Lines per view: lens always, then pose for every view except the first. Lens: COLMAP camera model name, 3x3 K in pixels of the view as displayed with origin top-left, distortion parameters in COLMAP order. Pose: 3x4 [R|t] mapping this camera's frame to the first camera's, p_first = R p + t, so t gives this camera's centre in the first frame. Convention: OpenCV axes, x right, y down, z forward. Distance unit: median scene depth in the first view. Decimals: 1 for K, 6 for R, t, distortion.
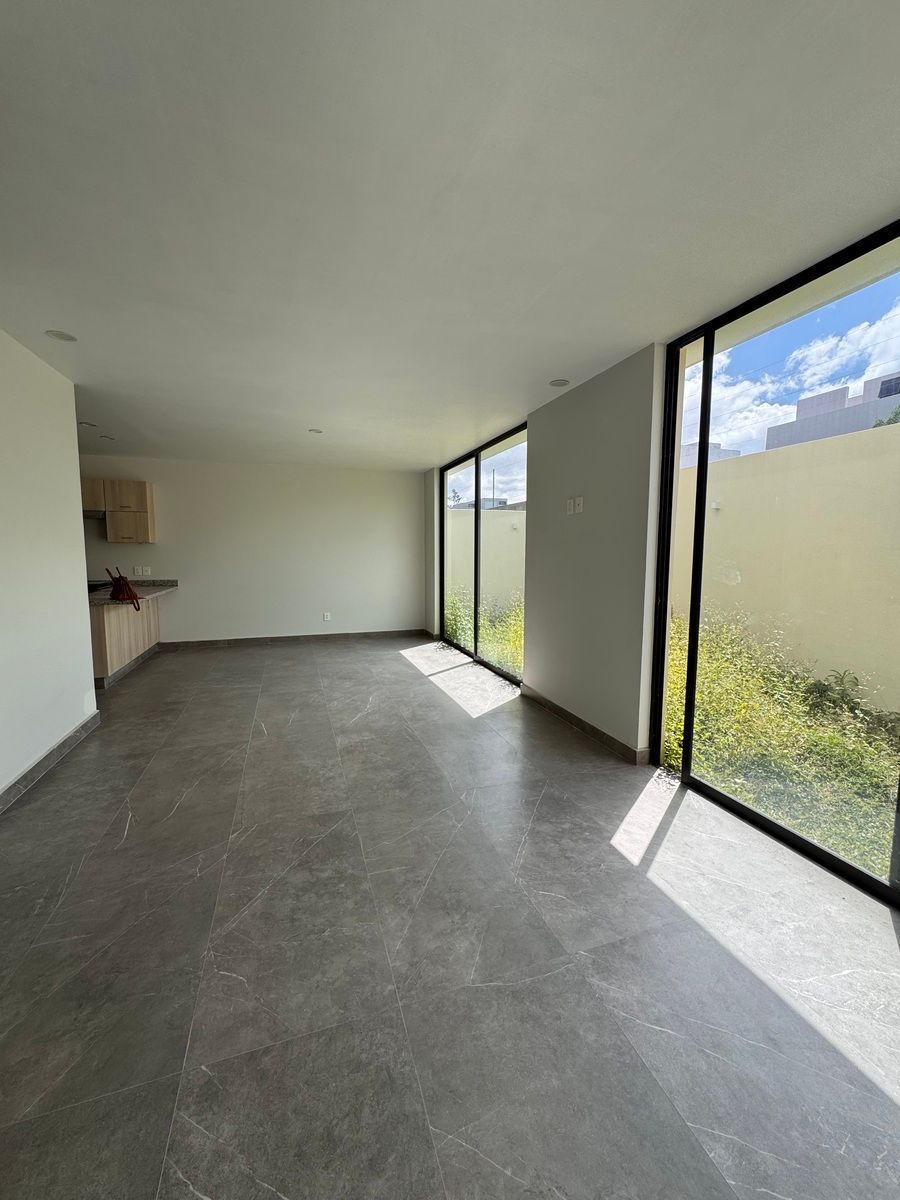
lens RADIAL K [[481.2, 0, 448.4], [0, 481.2, 598.4], [0, 0, 1]] dist [0.002963, -0.000816]
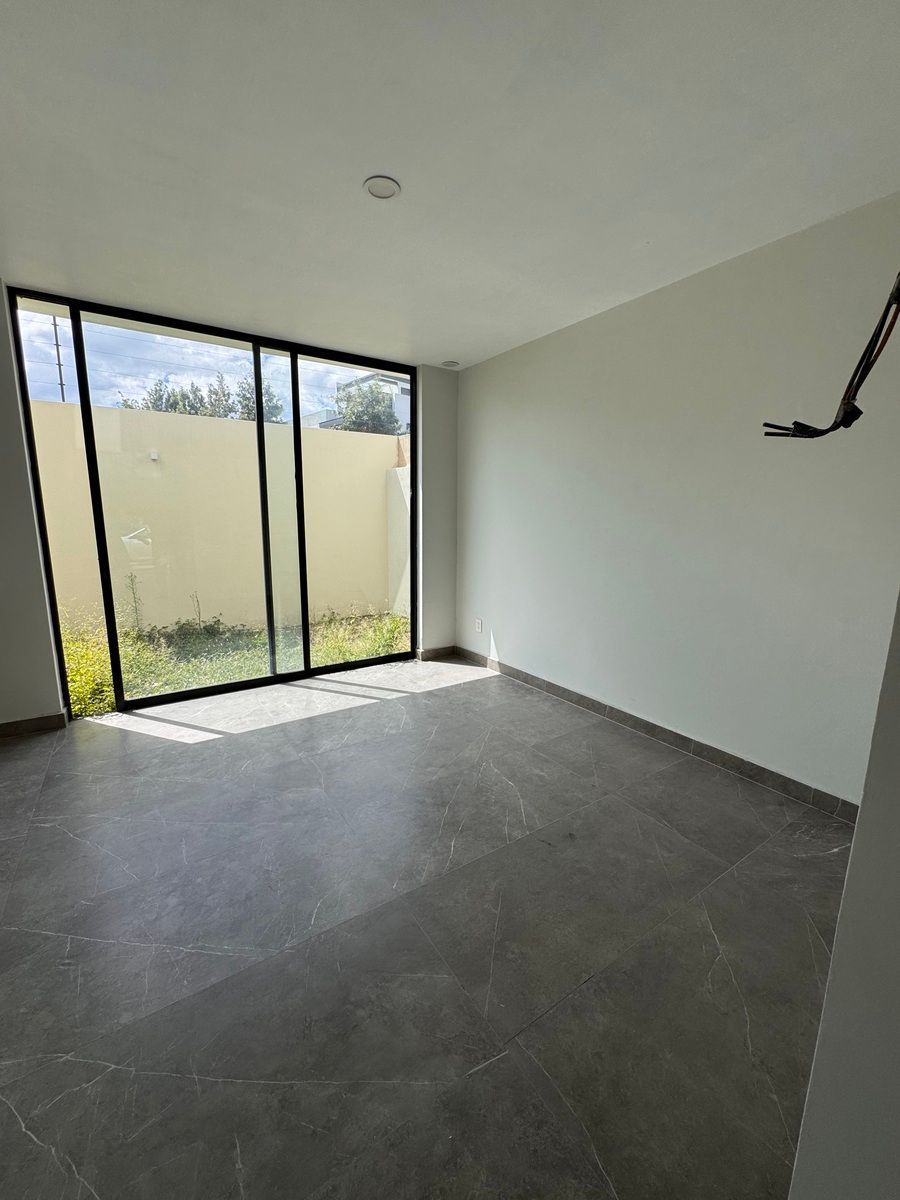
lens RADIAL K [[481.2, 0, 448.4], [0, 481.2, 599.5], [0, 0, 1]] dist [0.002963, -0.000816]
pose [[-0.256098, -0.173888, 0.950882, -1.097758], [0.088137, 0.975390, 0.202107, -0.063396], [-0.962624, 0.135567, -0.234469, 0.676601]]
